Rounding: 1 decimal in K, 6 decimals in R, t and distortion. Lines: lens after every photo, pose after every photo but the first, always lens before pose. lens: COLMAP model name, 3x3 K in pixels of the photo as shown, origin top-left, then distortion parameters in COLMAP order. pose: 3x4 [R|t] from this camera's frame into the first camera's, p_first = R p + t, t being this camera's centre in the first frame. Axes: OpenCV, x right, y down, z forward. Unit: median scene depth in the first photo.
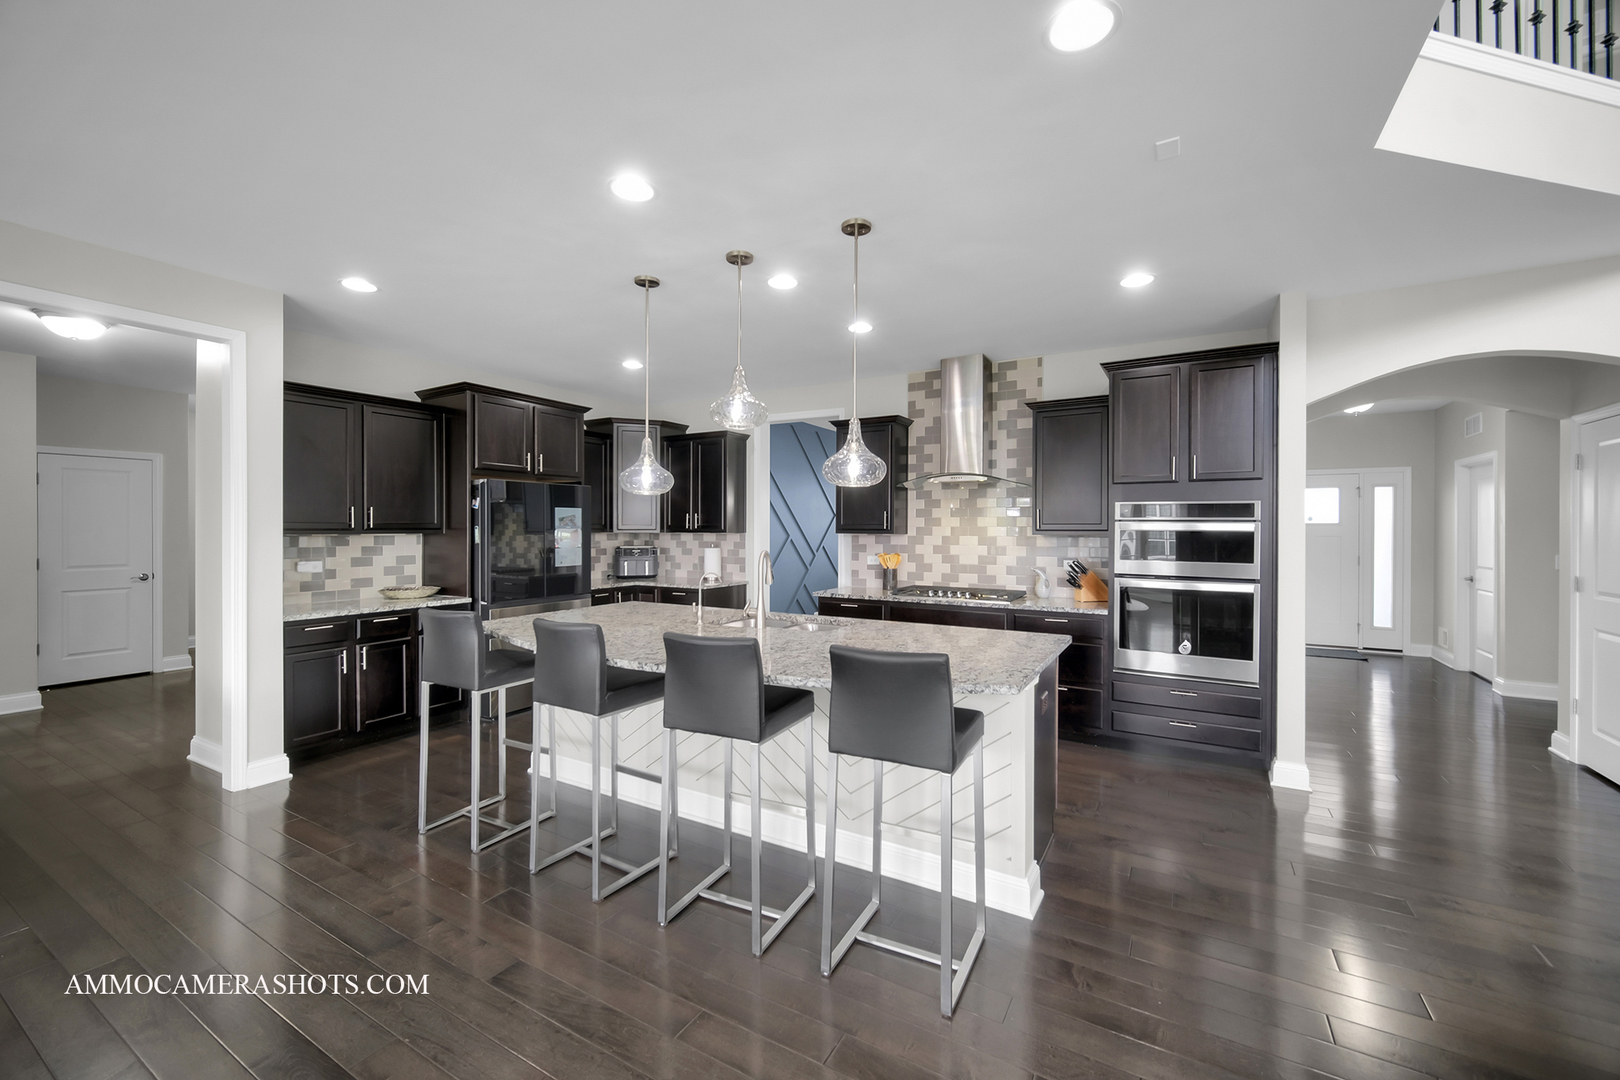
lens RADIAL K [[644.1, 0, 817.0], [0, 644.1, 530.0], [0, 0, 1]] dist [-0.000932, -0.000139]
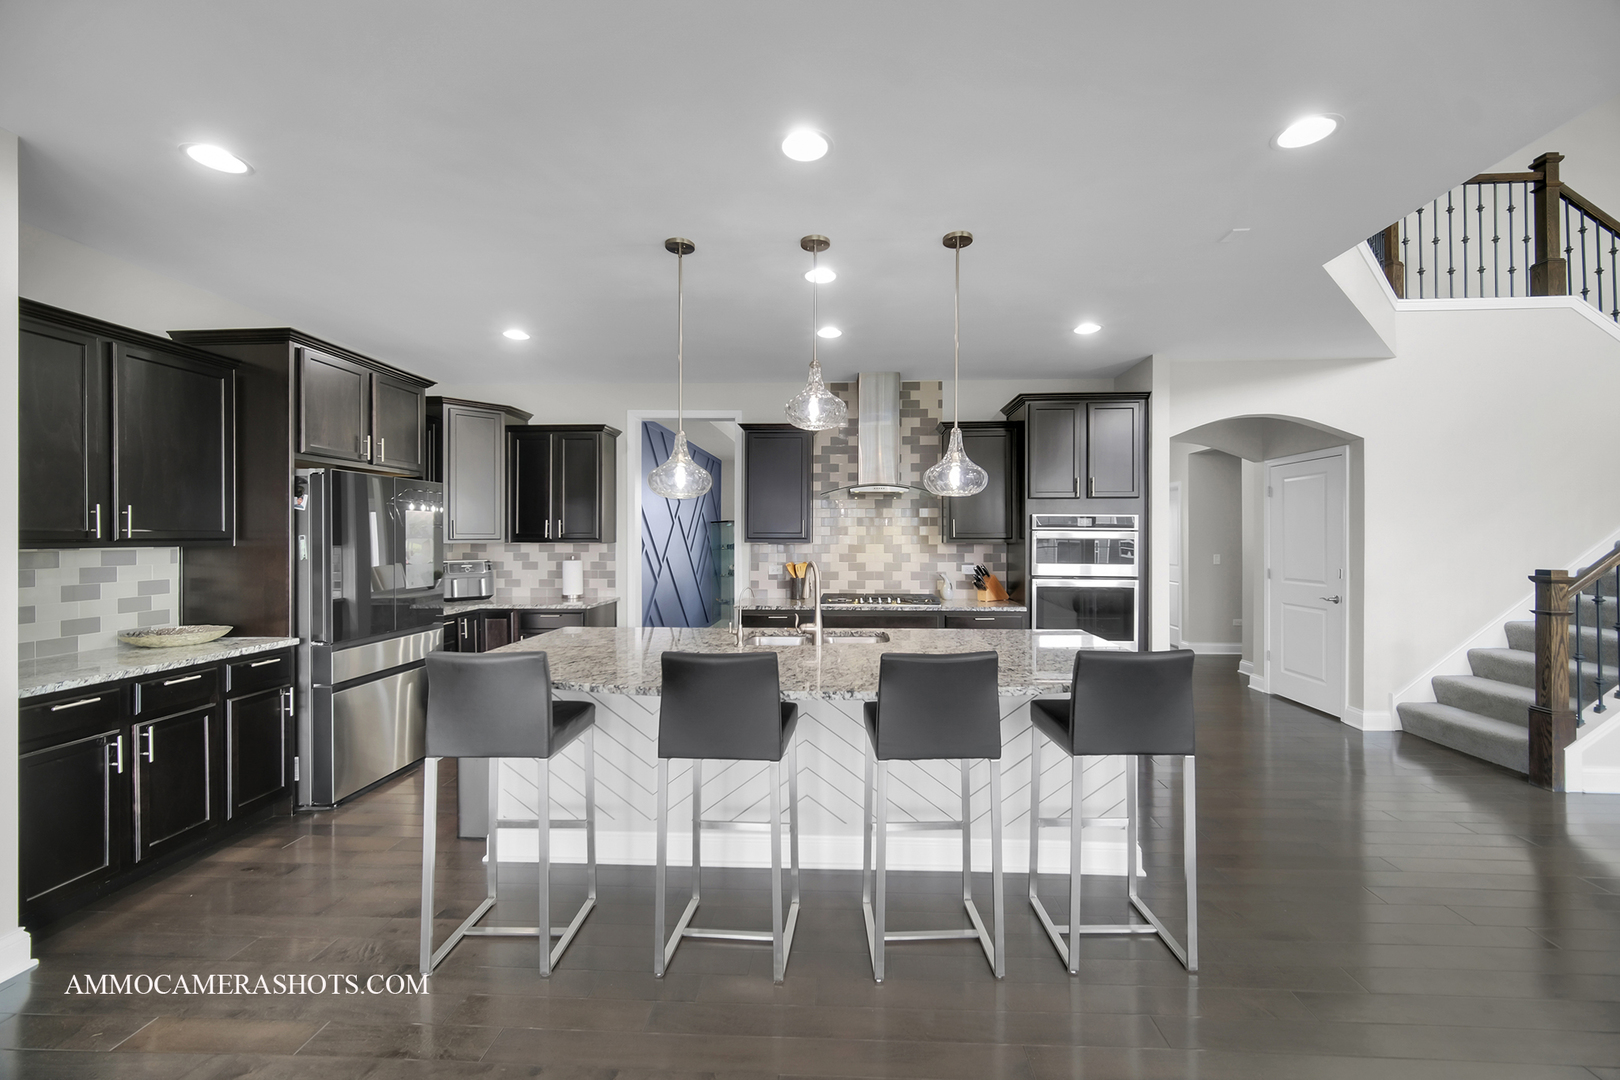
lens RADIAL K [[646.5, 0, 810.0], [0, 646.5, 540.0], [0, 0, 1]] dist [-0.002196, -0.000347]
pose [[0.889174, -0.003922, 0.457552, -0.358225], [0.002858, 0.999991, 0.003018, -0.001148], [-0.457560, -0.001376, 0.889178, 0.121082]]
